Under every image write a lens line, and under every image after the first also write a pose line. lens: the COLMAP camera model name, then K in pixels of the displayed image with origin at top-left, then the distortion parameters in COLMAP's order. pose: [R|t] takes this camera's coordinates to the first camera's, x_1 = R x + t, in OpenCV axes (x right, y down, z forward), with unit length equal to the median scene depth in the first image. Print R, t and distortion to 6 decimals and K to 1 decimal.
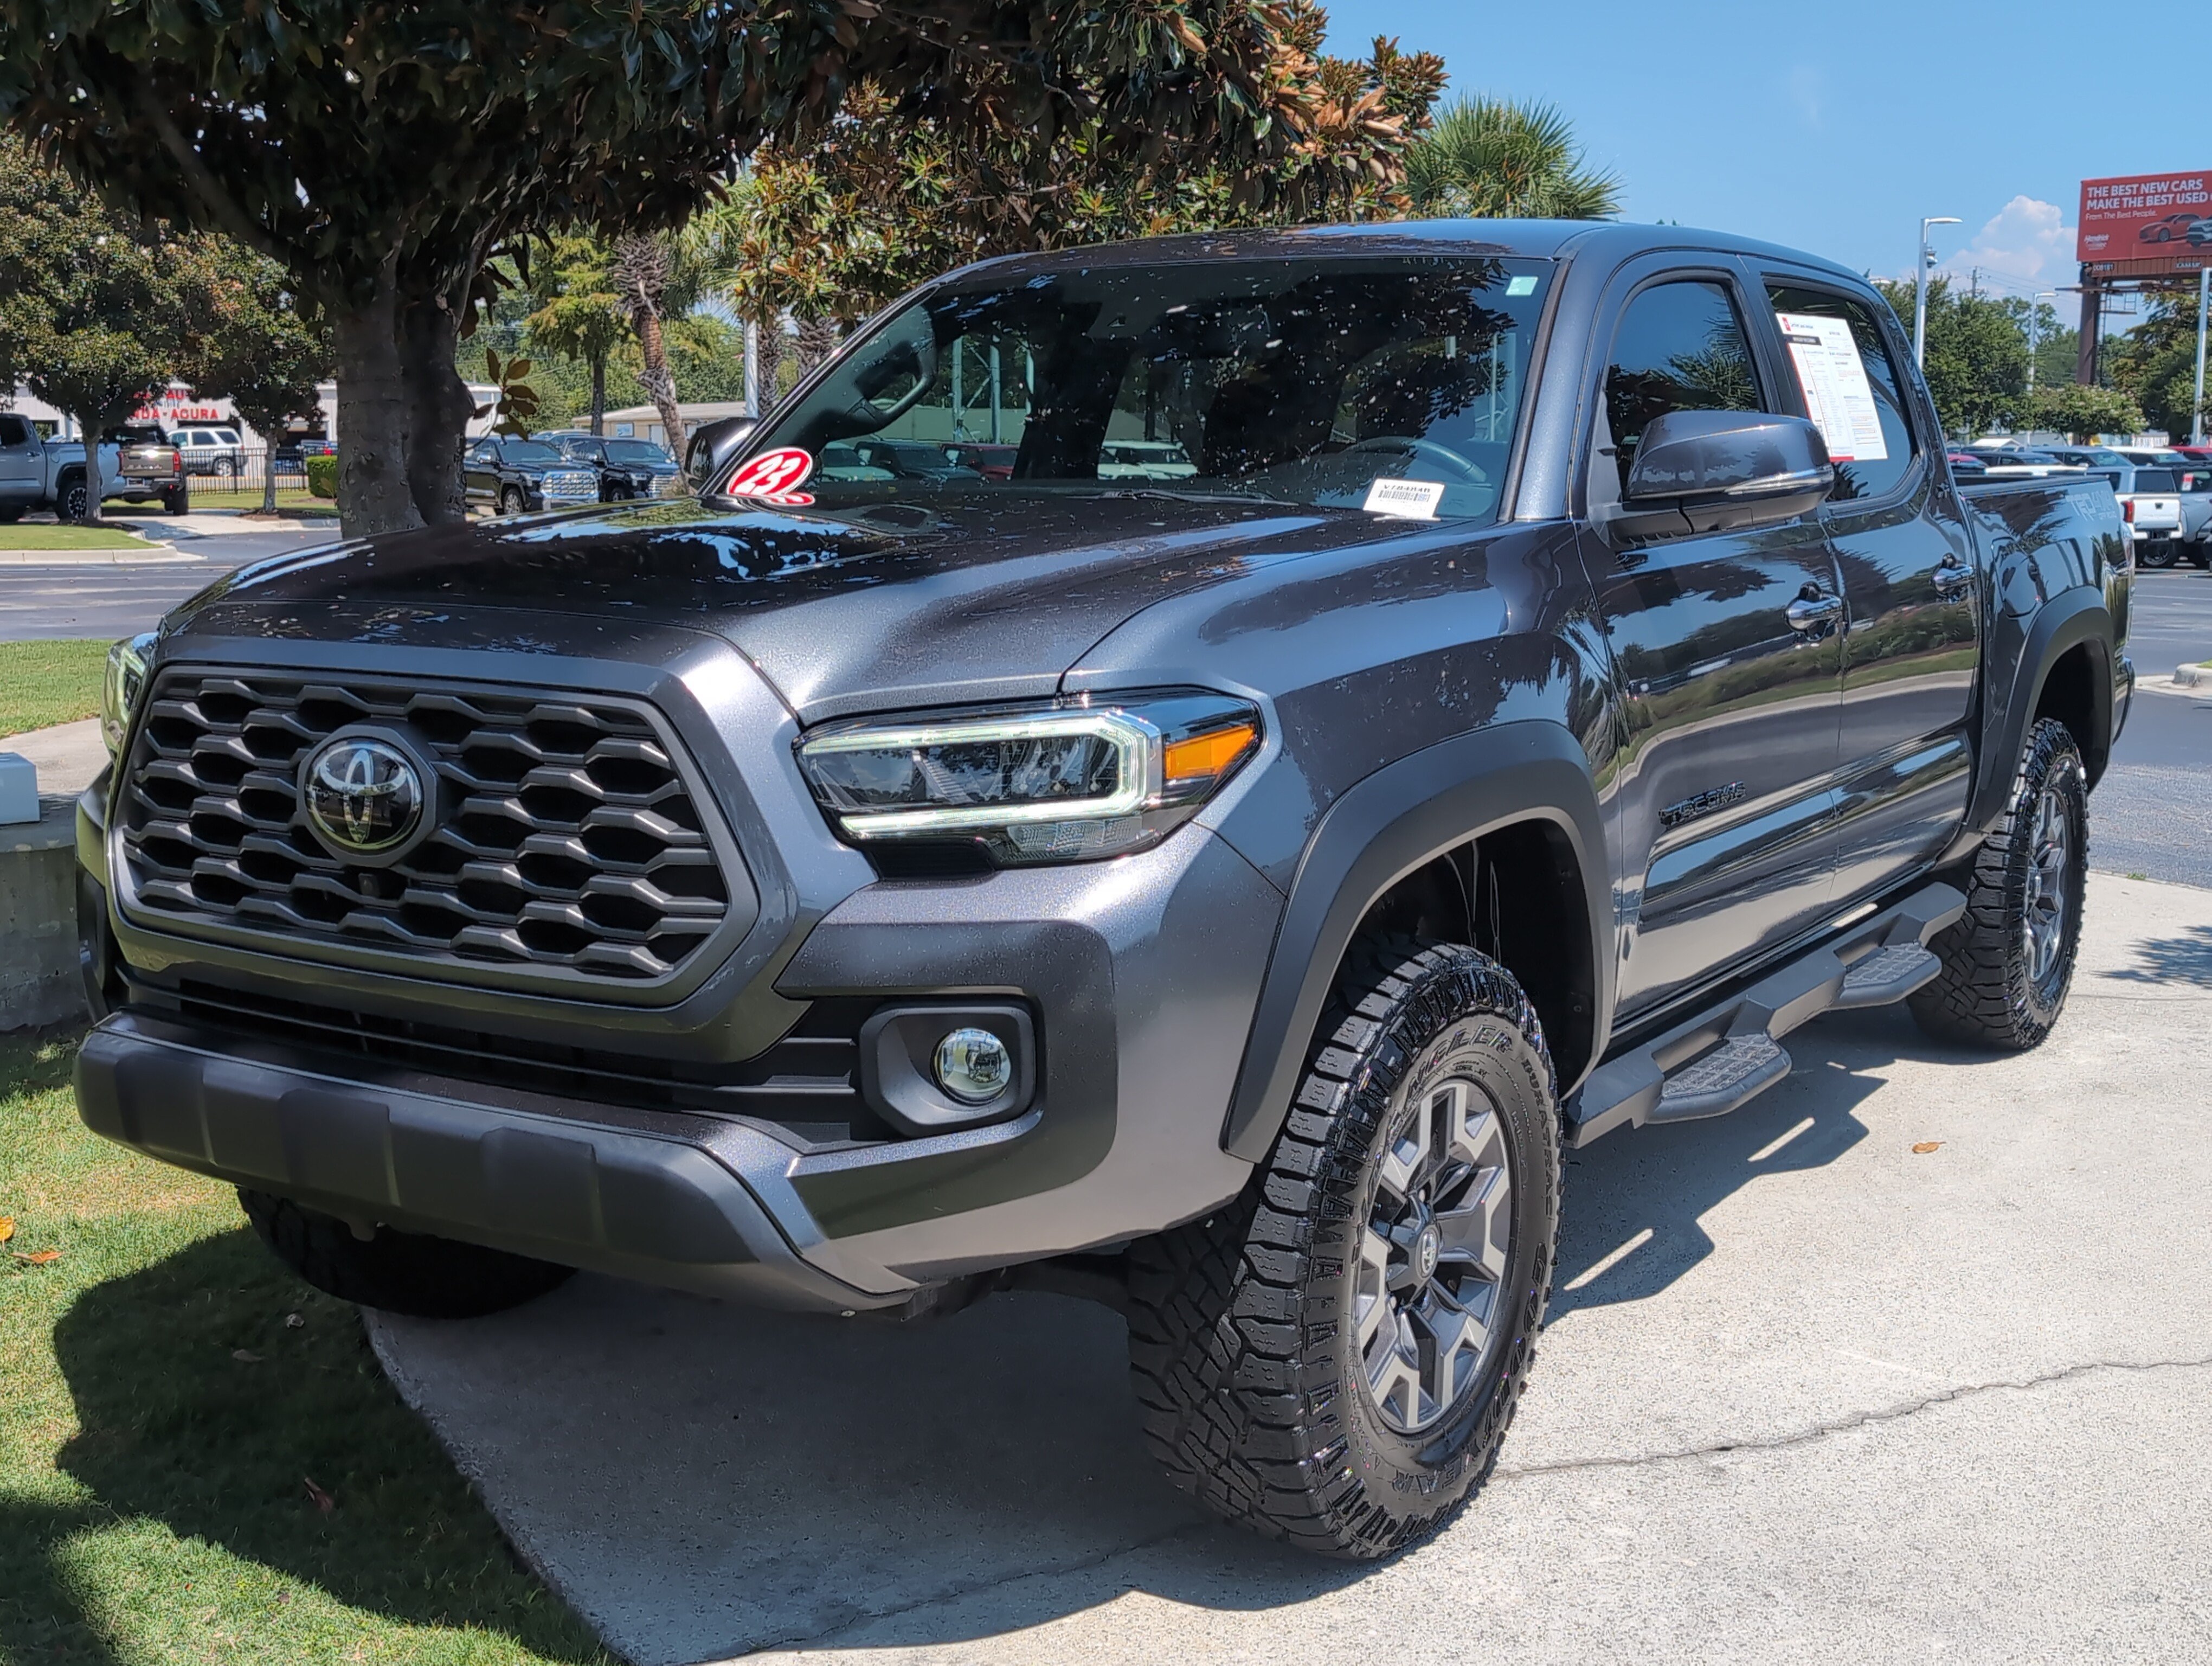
lens RADIAL K [[2678.2, 0, 1106.0], [0, 2678.2, 833.0], [0, 0, 1]] dist [0.006354, -0.028223]
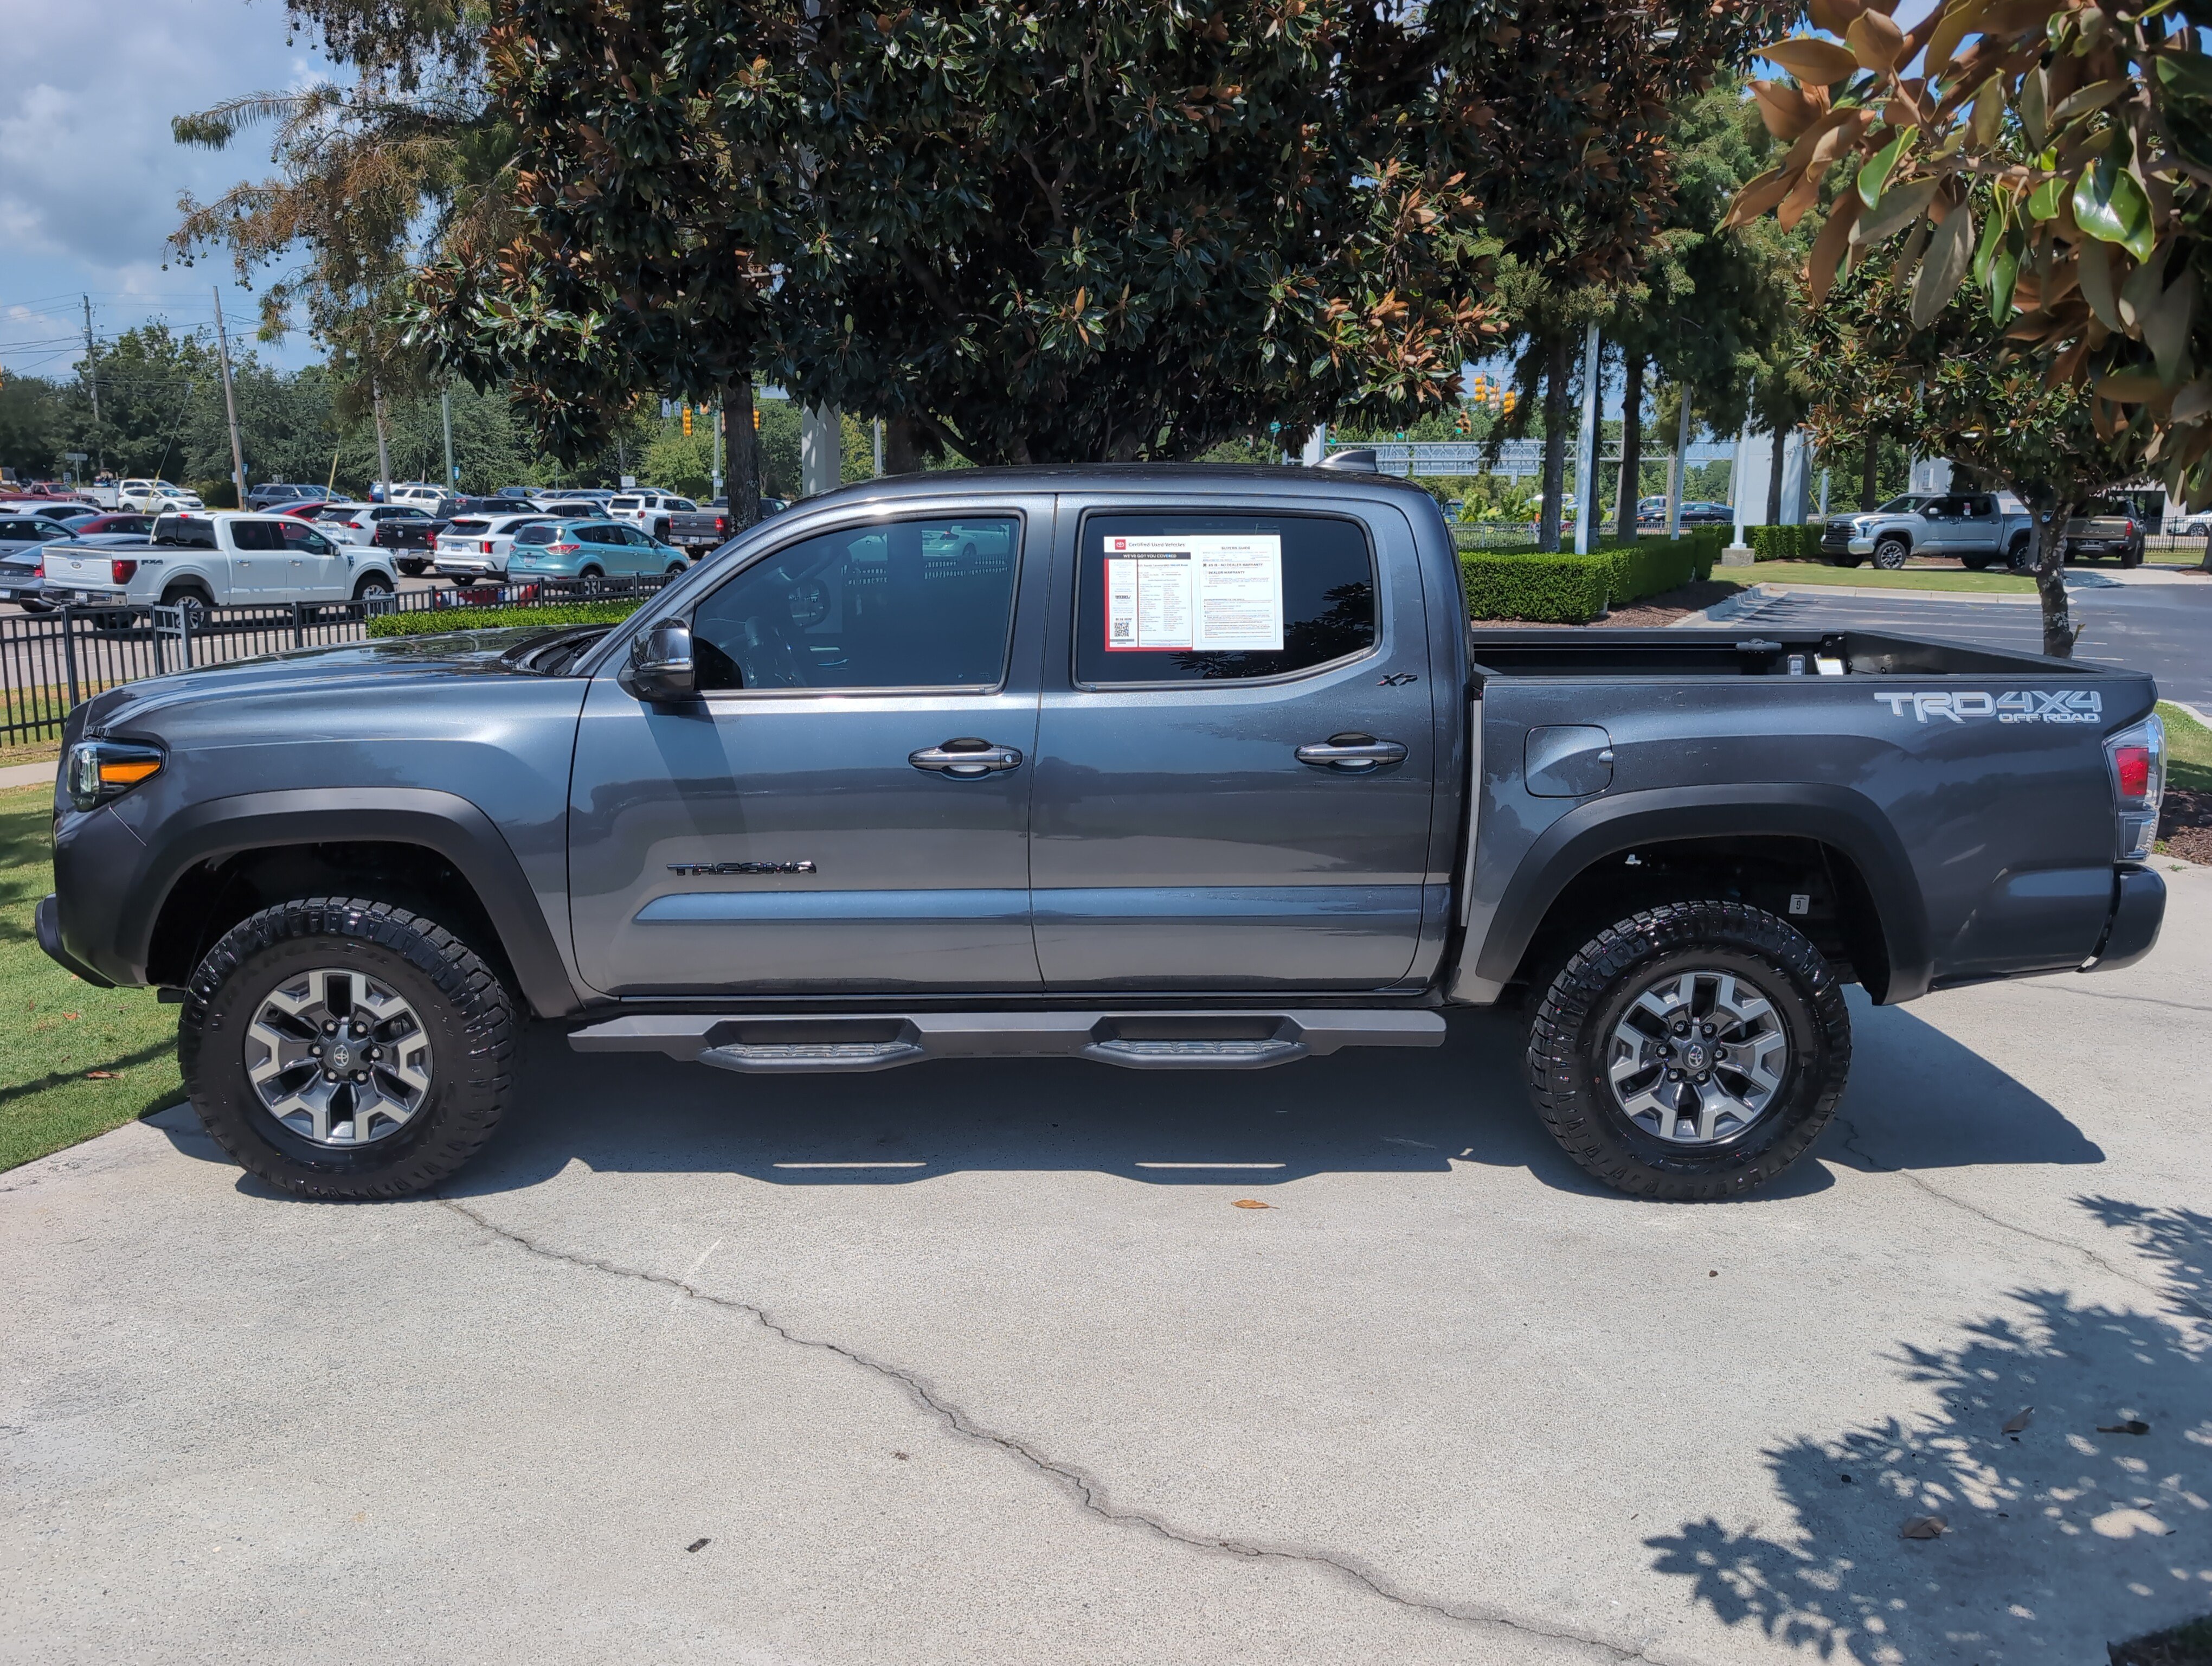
lens RADIAL K [[1779.1, 0, 1106.0], [0, 1779.1, 833.0], [0, 0, 1]] dist [-0.004235, -0.004514]
pose [[0.538391, 0.164223, -0.826539, 1.157428], [-0.127660, 0.985402, 0.112633, -0.171695], [0.832970, 0.044876, 0.551496, 0.602338]]
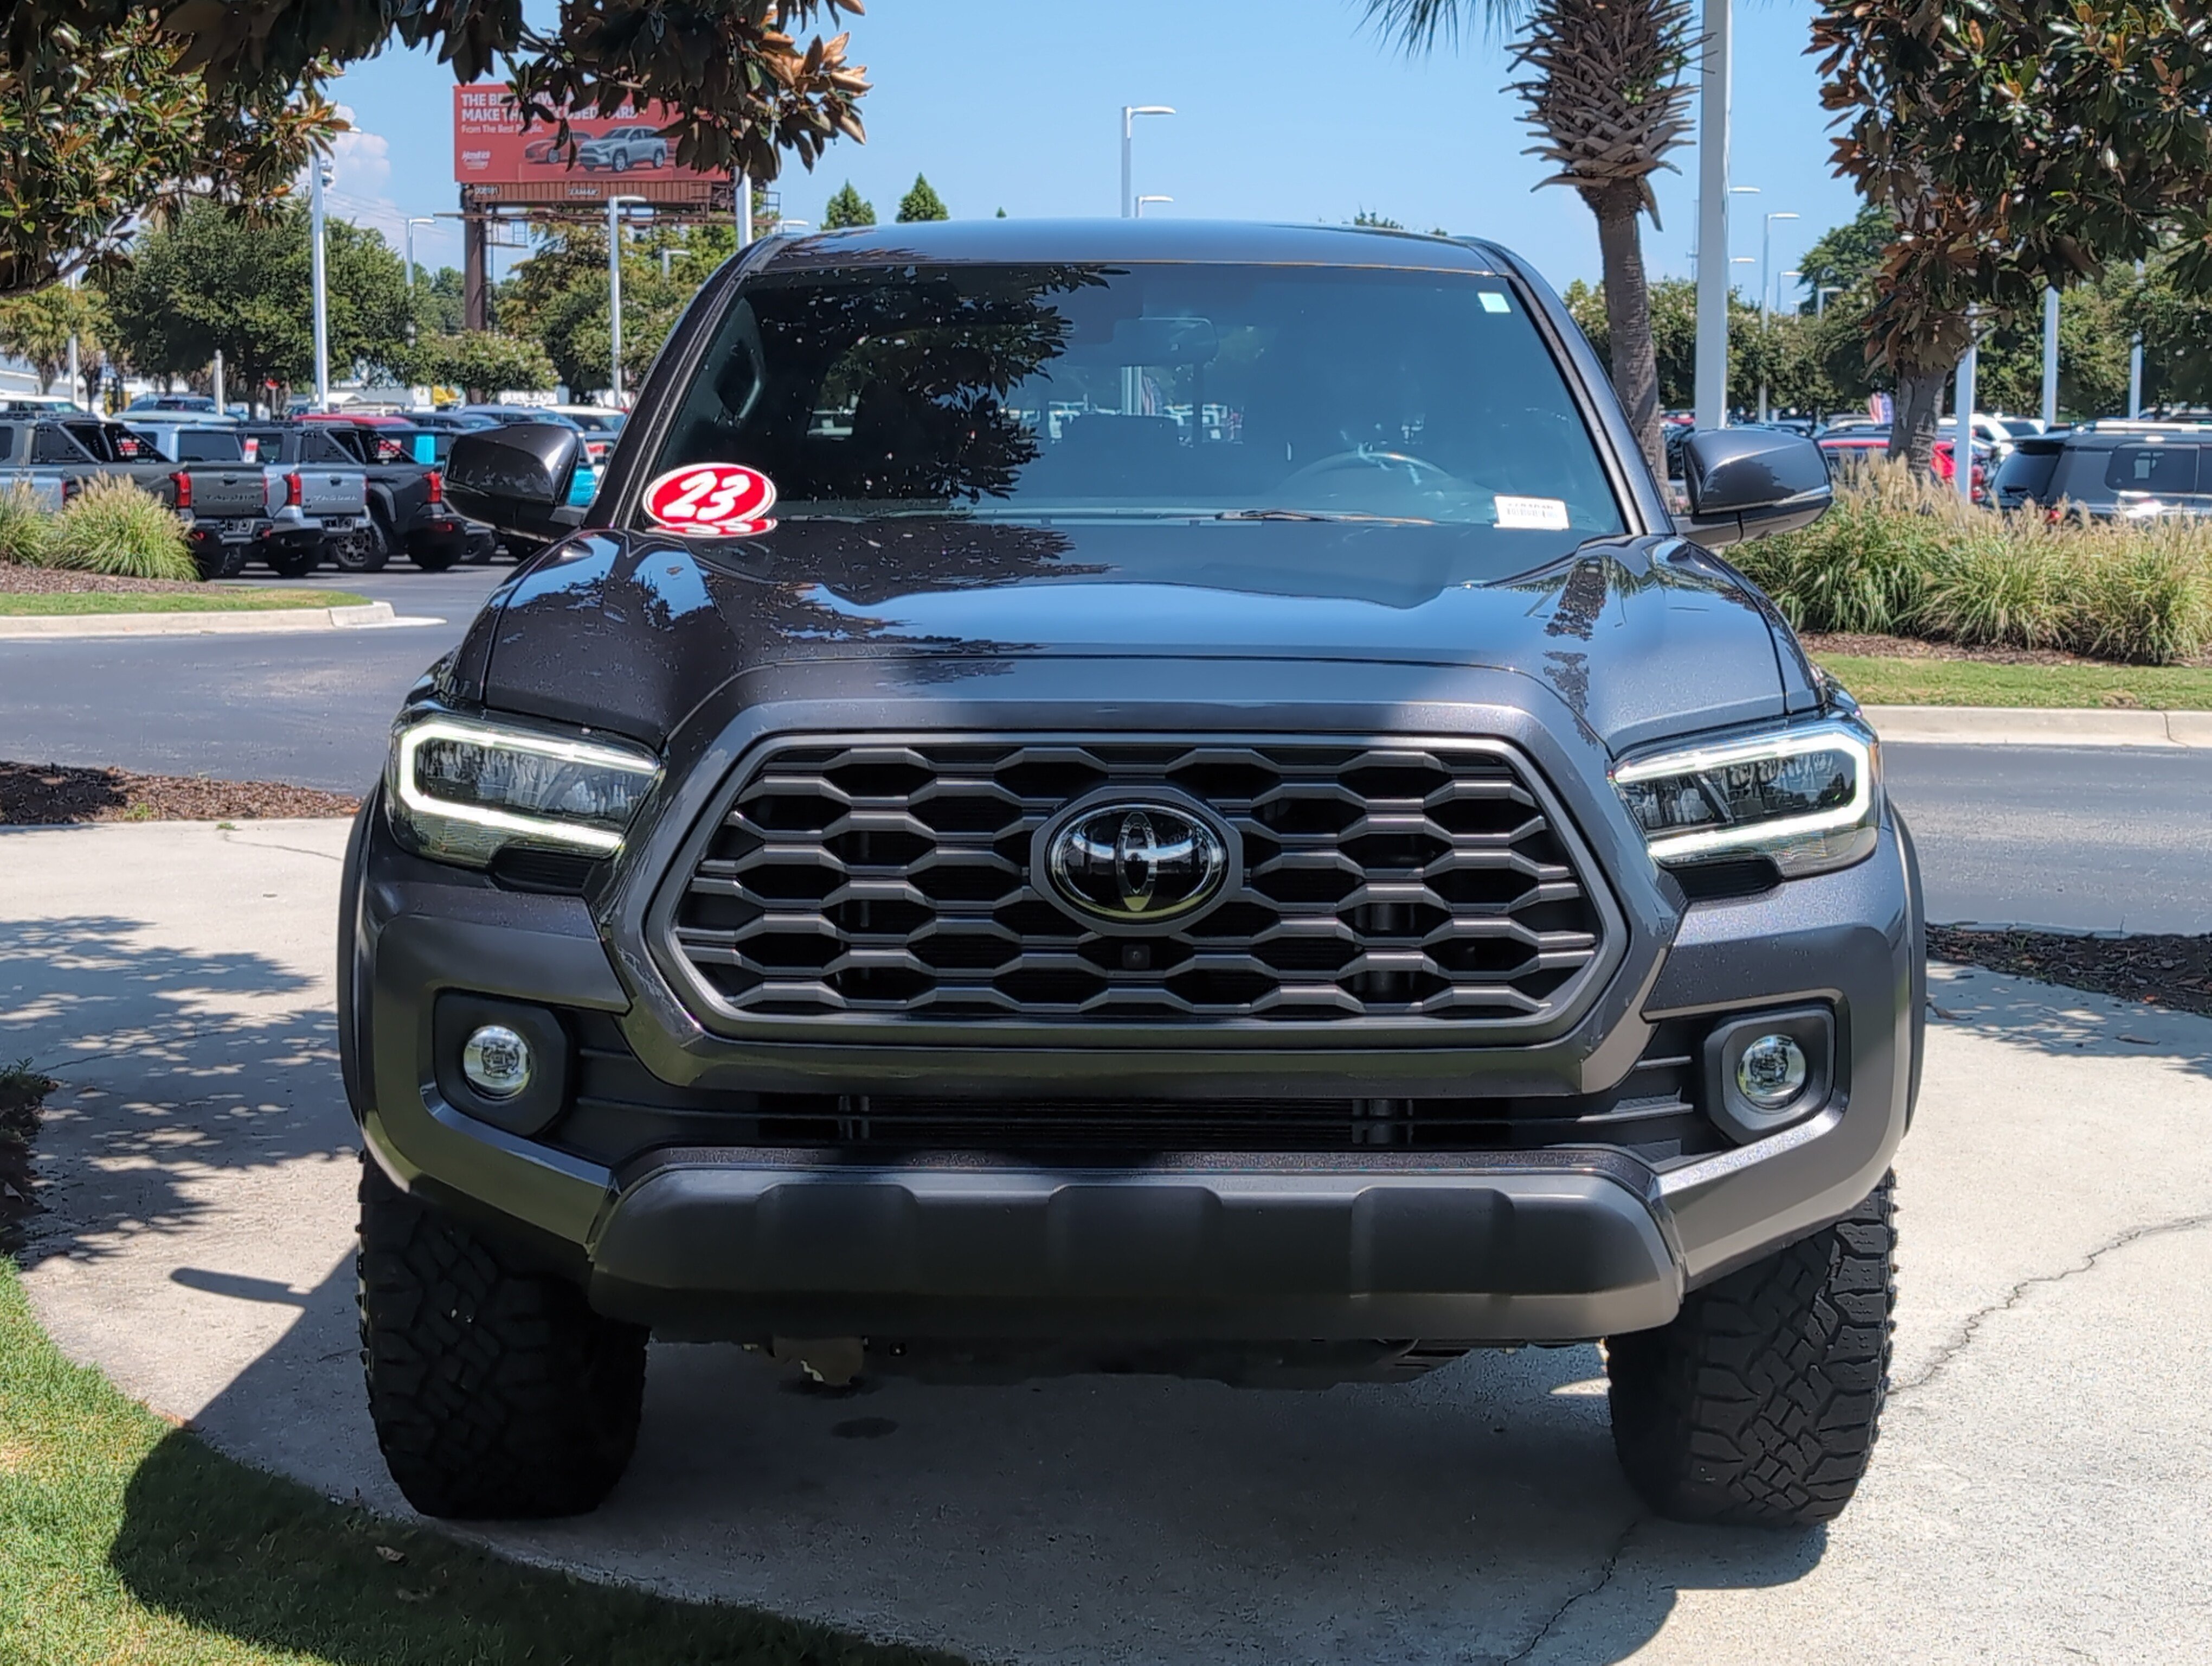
lens RADIAL K [[3421.9, 0, 1106.4], [0, 3421.9, 808.0], [0, 0, 1]] dist [0.109561, -0.189168]
pose [[0.834686, -0.062273, 0.547194, -0.682586], [0.075391, 0.997153, -0.001521, -0.022822], [-0.545541, 0.042523, 0.837005, 0.004744]]
